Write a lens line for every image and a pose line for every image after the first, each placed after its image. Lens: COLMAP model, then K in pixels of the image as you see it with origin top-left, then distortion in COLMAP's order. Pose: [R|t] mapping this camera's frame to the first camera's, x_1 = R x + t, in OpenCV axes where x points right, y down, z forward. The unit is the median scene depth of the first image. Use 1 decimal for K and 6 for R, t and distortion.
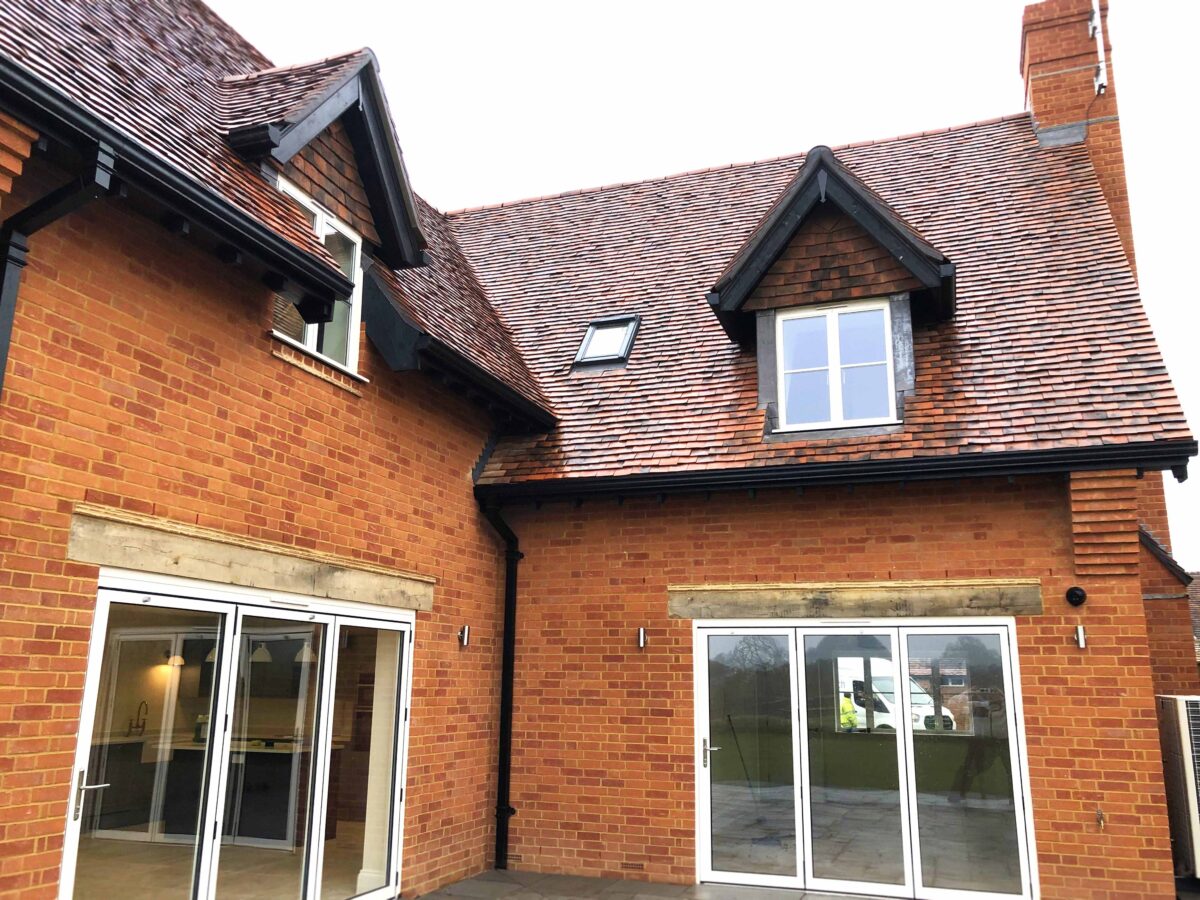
lens RADIAL K [[978.8, 0, 600.0], [0, 978.8, 450.0], [0, 0, 1]] dist [0.024436, -0.000655]
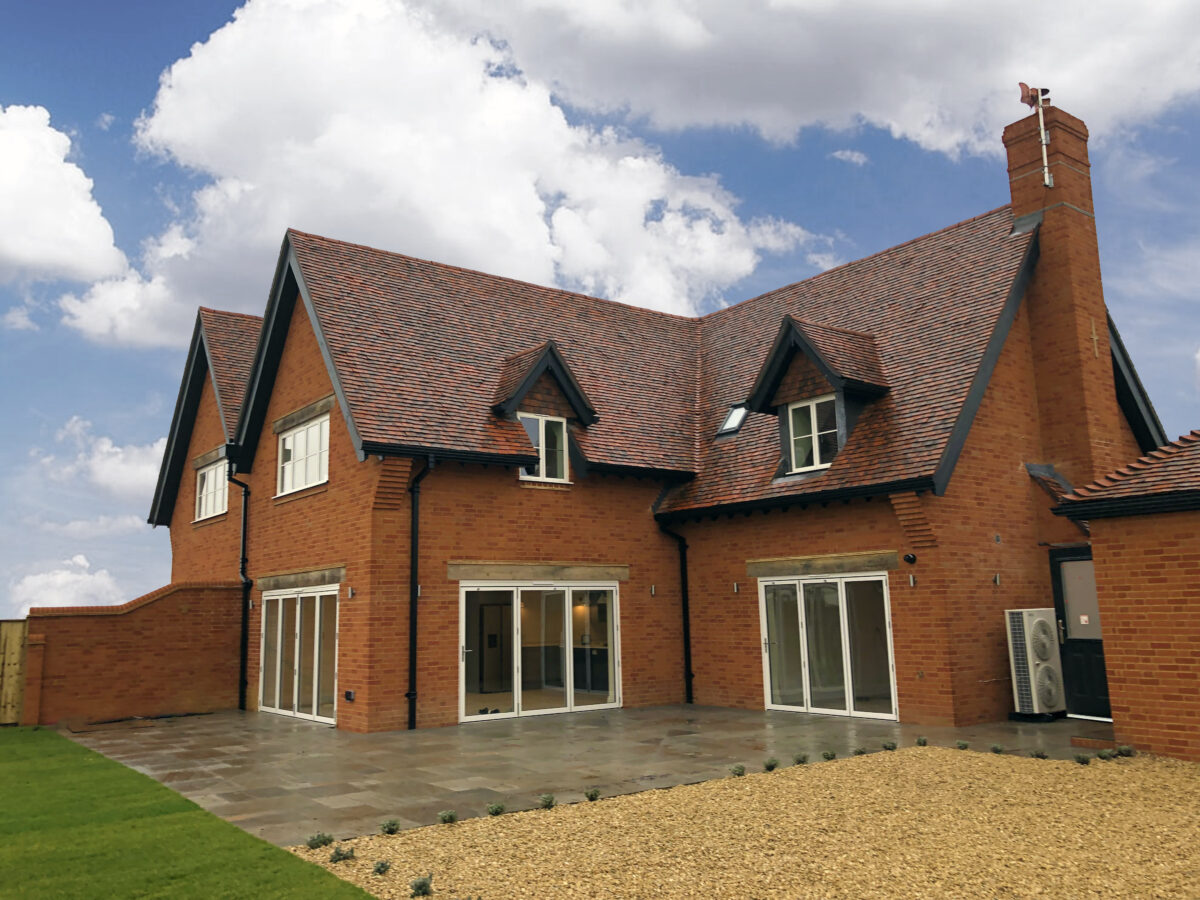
lens RADIAL K [[969.9, 0, 581.0], [0, 969.9, 412.7], [0, 0, 1]] dist [0.011555, -0.111267]
pose [[0.827273, -0.136215, -0.545037, 0.971848], [0.156622, 0.987617, -0.009098, -0.197494], [0.539527, -0.077838, 0.838362, -0.818162]]
